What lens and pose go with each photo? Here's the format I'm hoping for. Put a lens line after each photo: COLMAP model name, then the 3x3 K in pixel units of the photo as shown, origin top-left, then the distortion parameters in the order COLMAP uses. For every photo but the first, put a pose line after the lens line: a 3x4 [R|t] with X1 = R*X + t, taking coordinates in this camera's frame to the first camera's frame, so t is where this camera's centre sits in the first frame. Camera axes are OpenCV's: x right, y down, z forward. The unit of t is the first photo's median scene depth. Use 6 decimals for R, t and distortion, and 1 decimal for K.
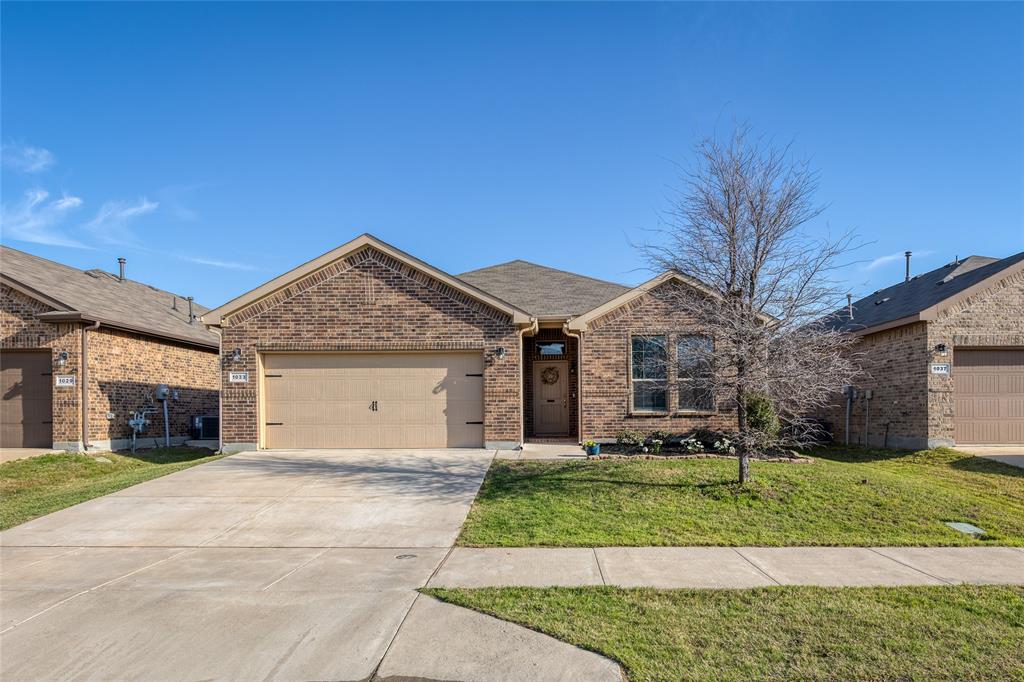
lens RADIAL K [[470.8, 0, 508.3], [0, 470.8, 325.9], [0, 0, 1]] dist [0.001800, 0.000225]
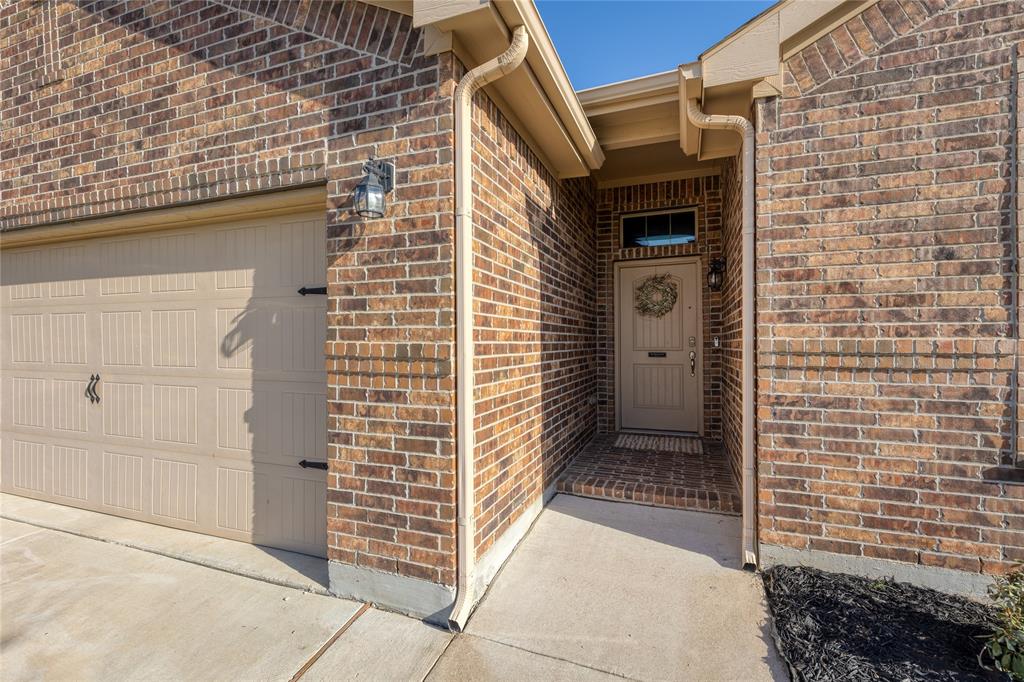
lens RADIAL K [[470.8, 0, 508.3], [0, 470.8, 325.9], [0, 0, 1]] dist [0.001800, 0.000225]
pose [[0.963815, -0.008945, -0.266420, 0.099622], [0.047784, 0.989046, 0.139660, 0.091011], [0.262253, -0.147337, 0.953685, 0.758328]]
